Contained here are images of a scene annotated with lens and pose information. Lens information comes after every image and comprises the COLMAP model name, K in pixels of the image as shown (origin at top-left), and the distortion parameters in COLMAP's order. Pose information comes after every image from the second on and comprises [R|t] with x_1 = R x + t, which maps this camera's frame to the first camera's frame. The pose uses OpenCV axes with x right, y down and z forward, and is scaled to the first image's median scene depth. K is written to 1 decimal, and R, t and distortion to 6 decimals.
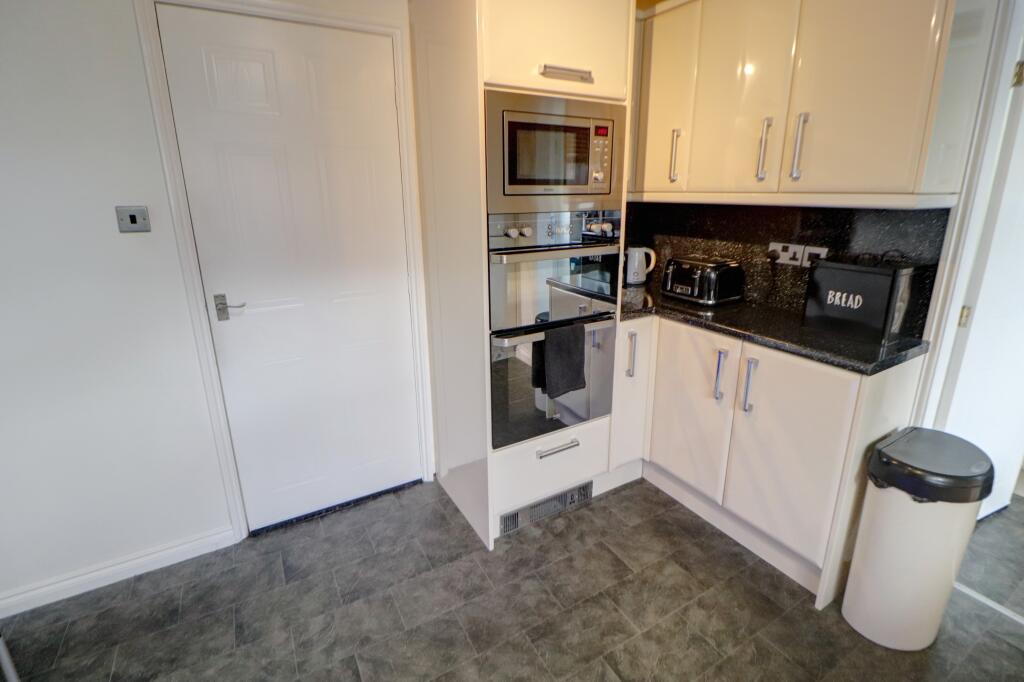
lens RADIAL K [[469.7, 0, 514.6], [0, 469.7, 319.1], [0, 0, 1]] dist [-0.000106, -0.013008]
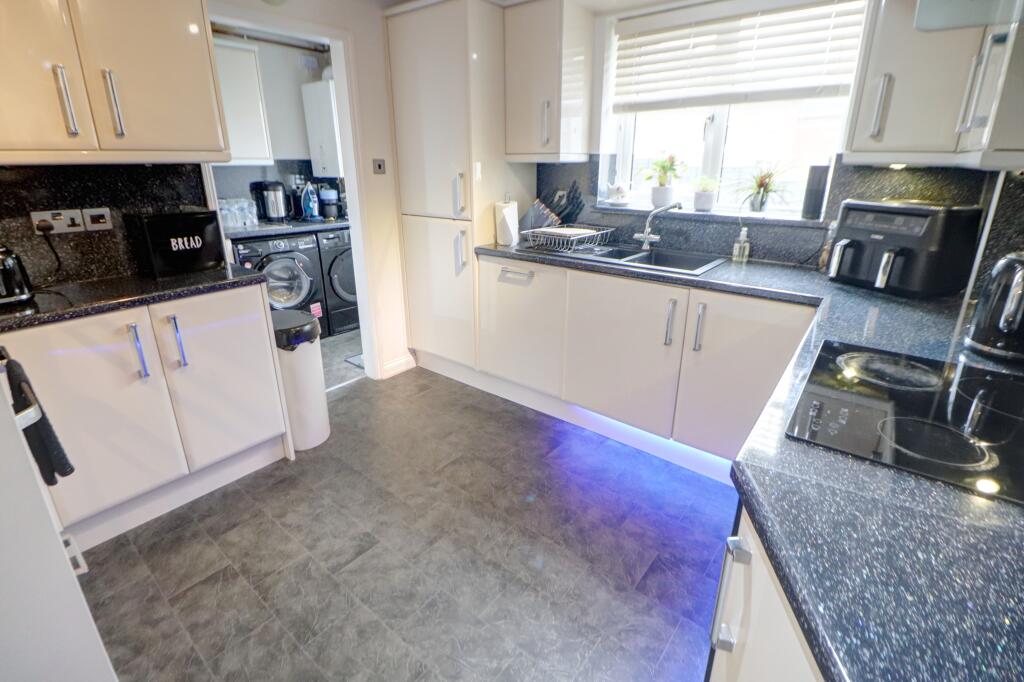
lens RADIAL K [[469.7, 0, 514.6], [0, 469.7, 319.1], [0, 0, 1]] dist [-0.000106, -0.013008]
pose [[-0.353276, -0.287892, 0.890120, -0.694452], [0.249967, 0.887831, 0.386359, -0.119455], [-0.901506, 0.358992, -0.241686, 0.597385]]
